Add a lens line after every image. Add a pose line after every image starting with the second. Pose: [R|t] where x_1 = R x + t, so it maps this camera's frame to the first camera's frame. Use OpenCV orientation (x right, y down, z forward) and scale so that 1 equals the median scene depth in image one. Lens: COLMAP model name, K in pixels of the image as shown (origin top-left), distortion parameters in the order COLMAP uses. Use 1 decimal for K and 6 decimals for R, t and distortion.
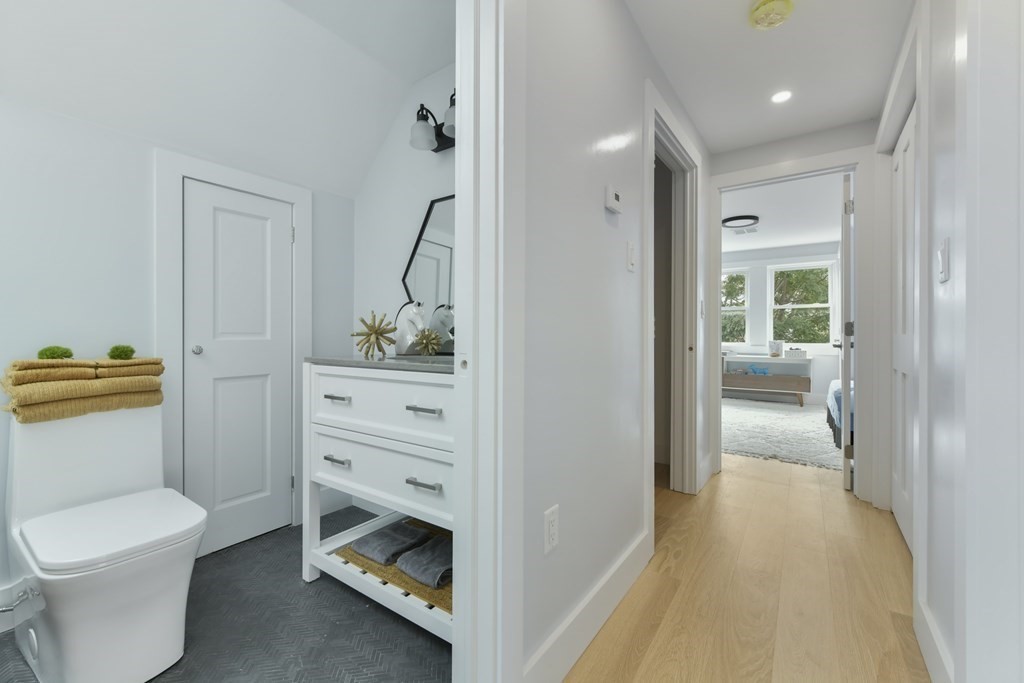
lens RADIAL K [[415.0, 0, 514.2], [0, 415.0, 338.6], [0, 0, 1]] dist [-0.003526, 0.003012]
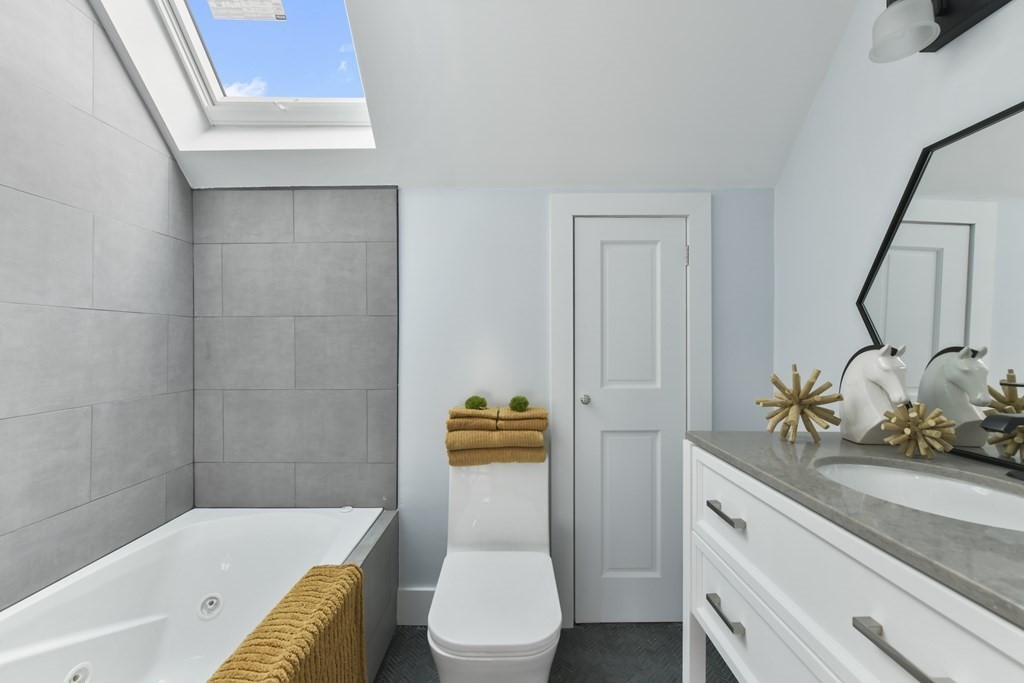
lens RADIAL K [[438.2, 0, 513.8], [0, 438.2, 340.0], [0, 0, 1]] dist [-0.004561, -0.000620]
pose [[0.581931, -0.004091, -0.813228, -0.062184], [-0.008402, 0.999904, -0.011043, -0.092950], [0.813195, 0.013259, 0.581840, 0.298951]]
